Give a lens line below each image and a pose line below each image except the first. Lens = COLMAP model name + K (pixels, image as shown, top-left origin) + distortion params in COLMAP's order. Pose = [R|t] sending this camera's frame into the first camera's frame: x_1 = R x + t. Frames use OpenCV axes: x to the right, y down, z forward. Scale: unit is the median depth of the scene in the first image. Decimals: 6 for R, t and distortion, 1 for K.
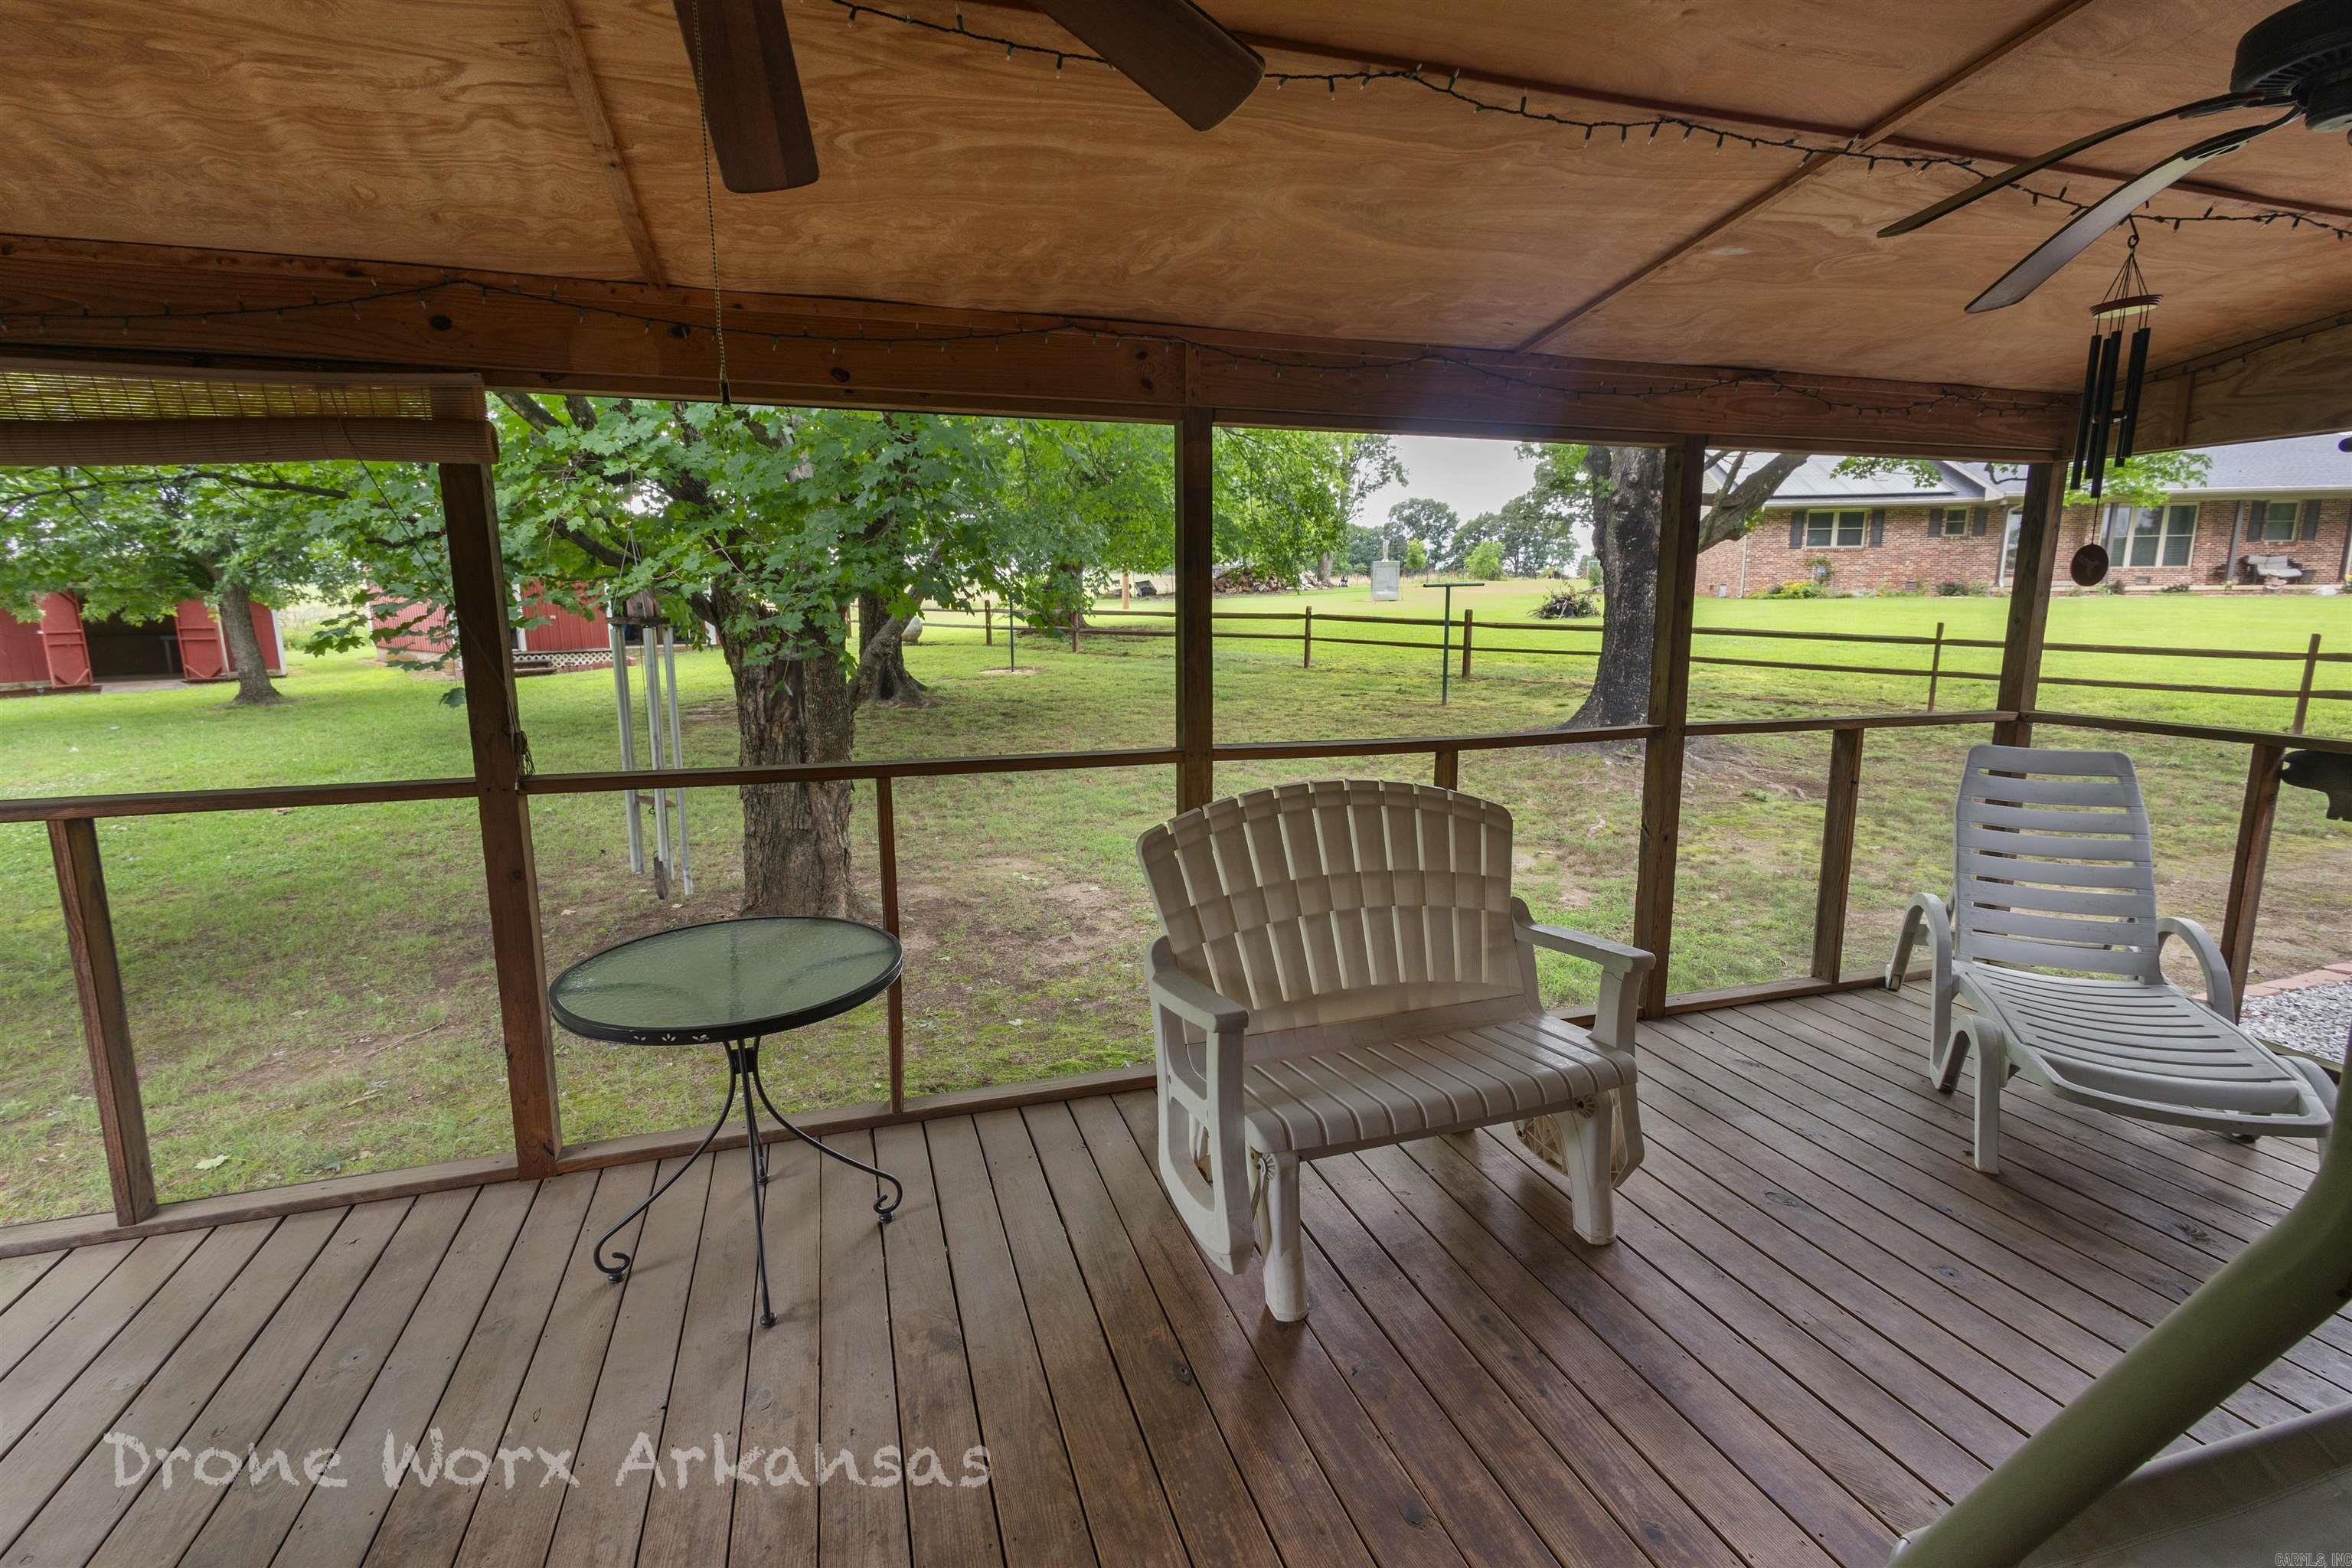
lens RADIAL K [[1077.1, 0, 1173.3], [0, 1077.1, 785.7], [0, 0, 1]] dist [0.014779, -0.004015]
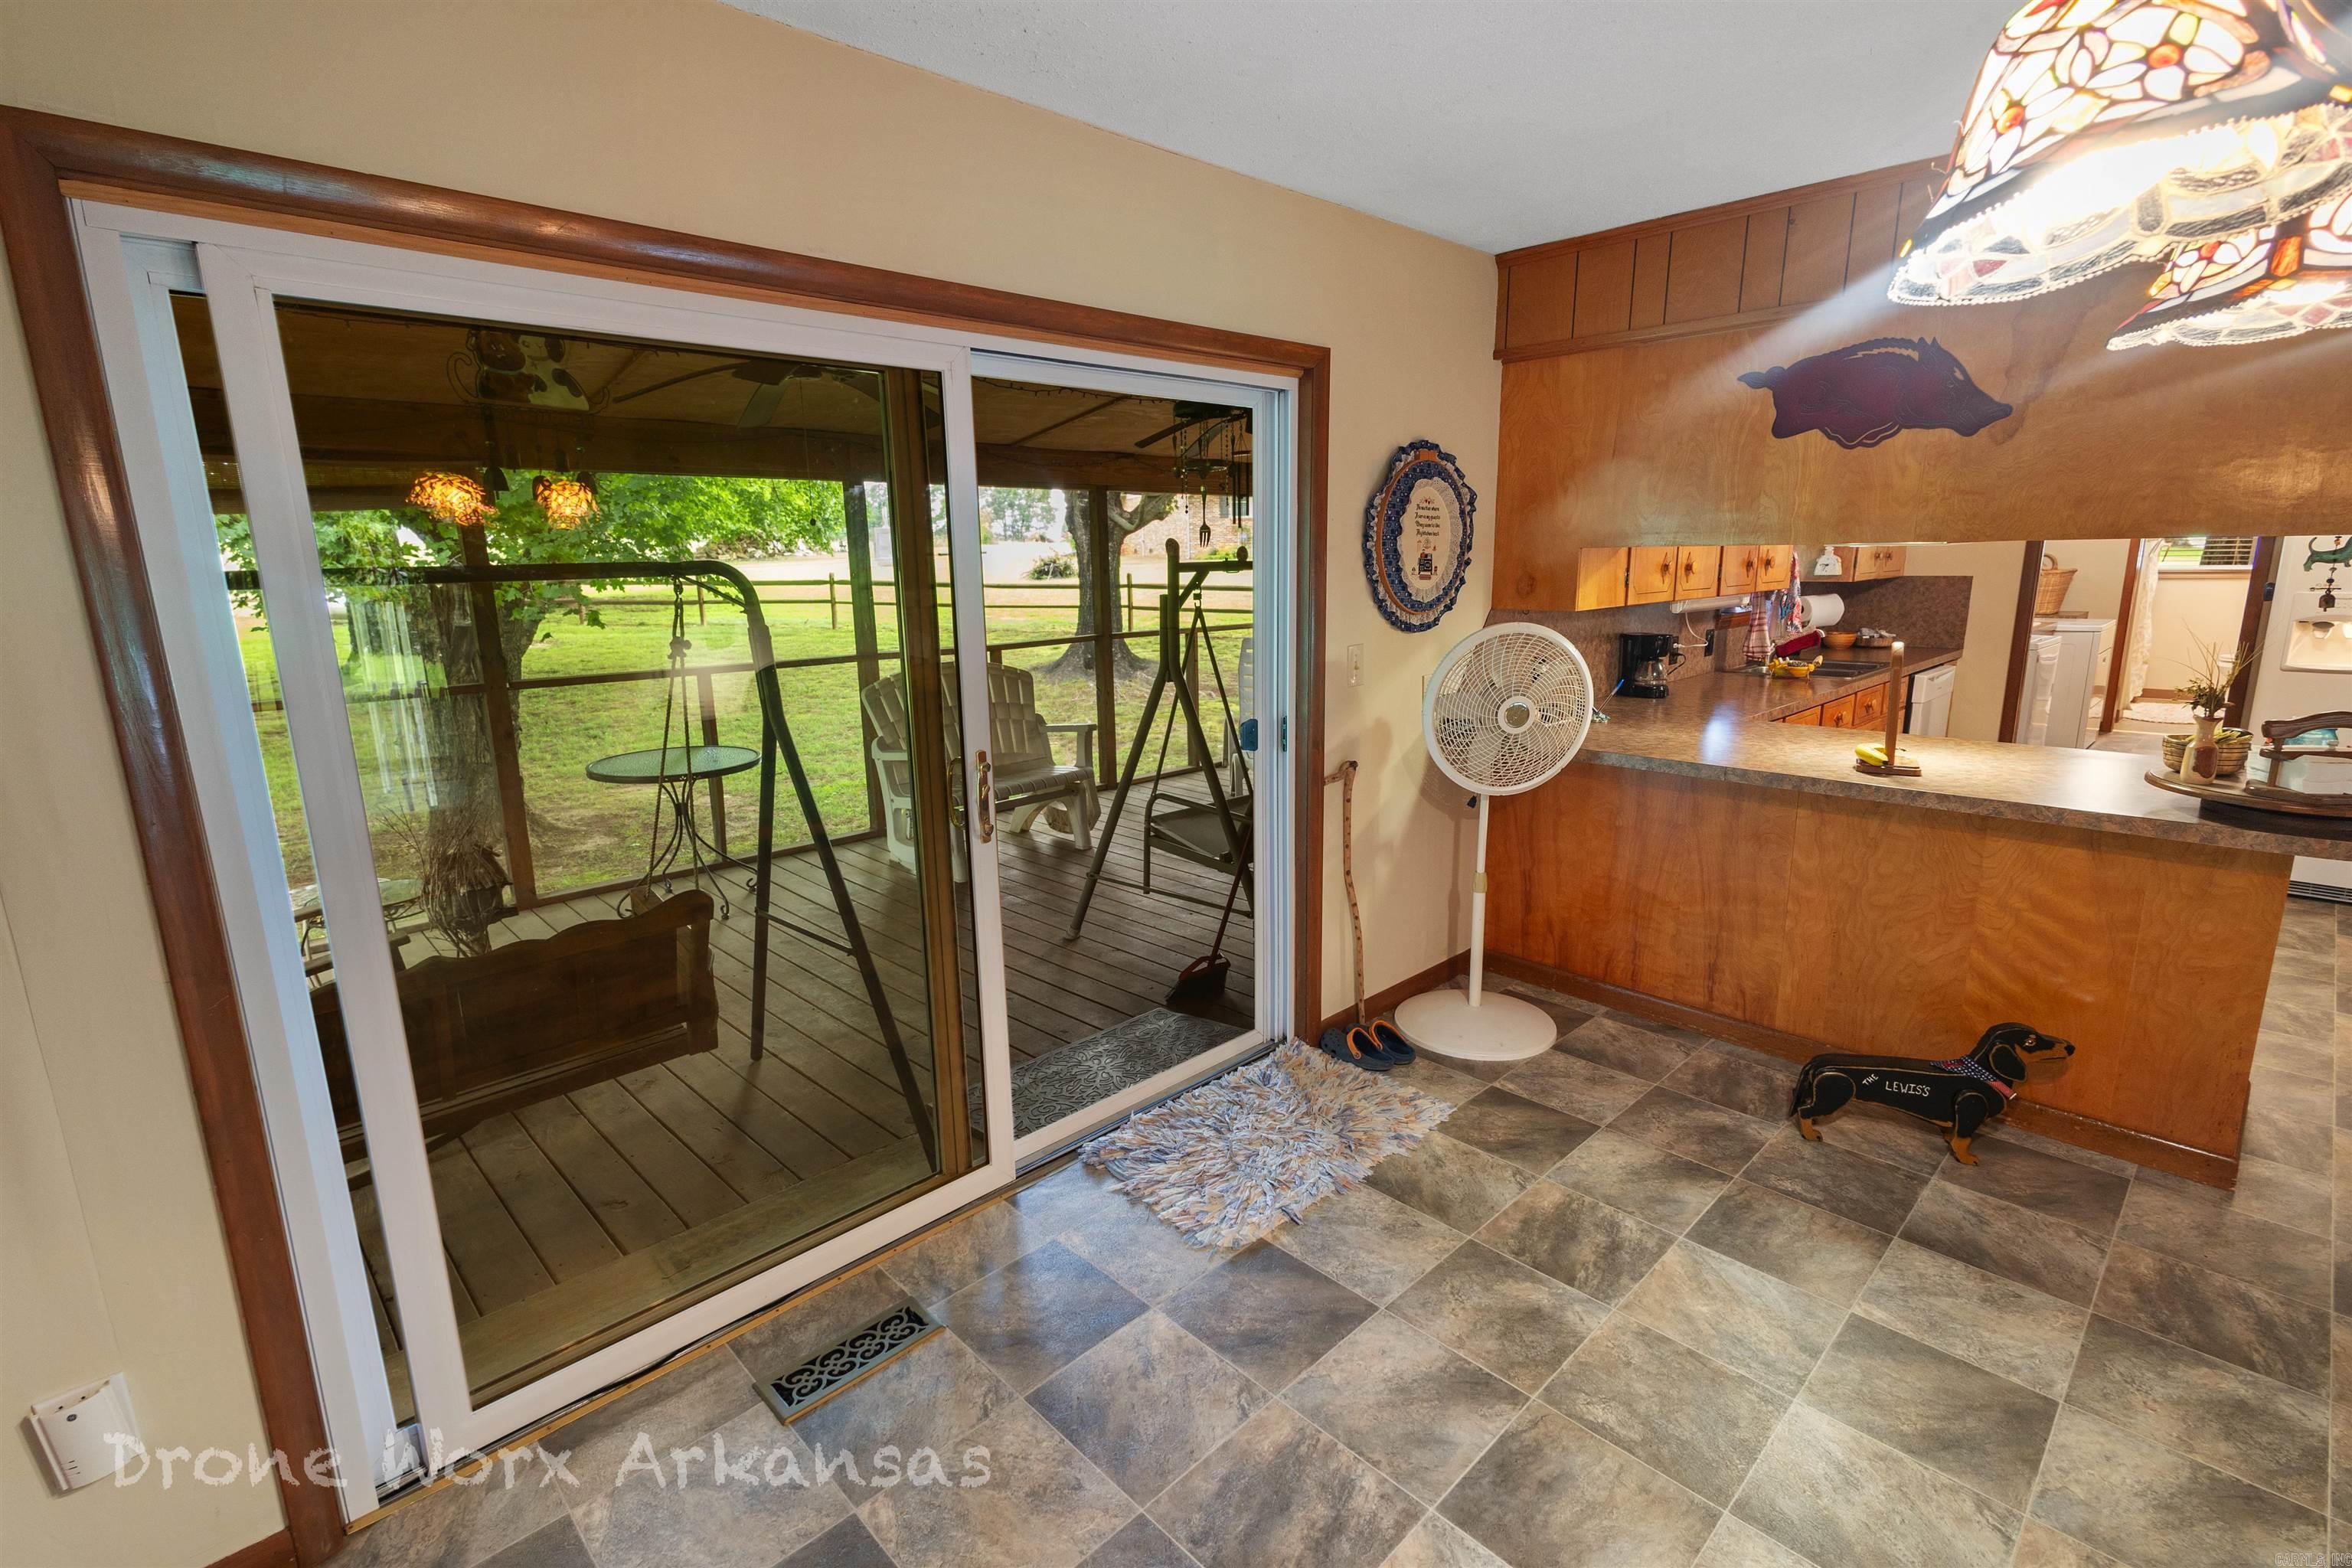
lens RADIAL K [[1079.3, 0, 1182.0], [0, 1079.3, 785.6], [0, 0, 1]] dist [0.021488, -0.006677]
pose [[0.895854, -0.105142, 0.431731, -0.174966], [0.091010, 0.994421, 0.053330, 0.076950], [-0.434929, -0.008485, 0.900425, -0.503762]]
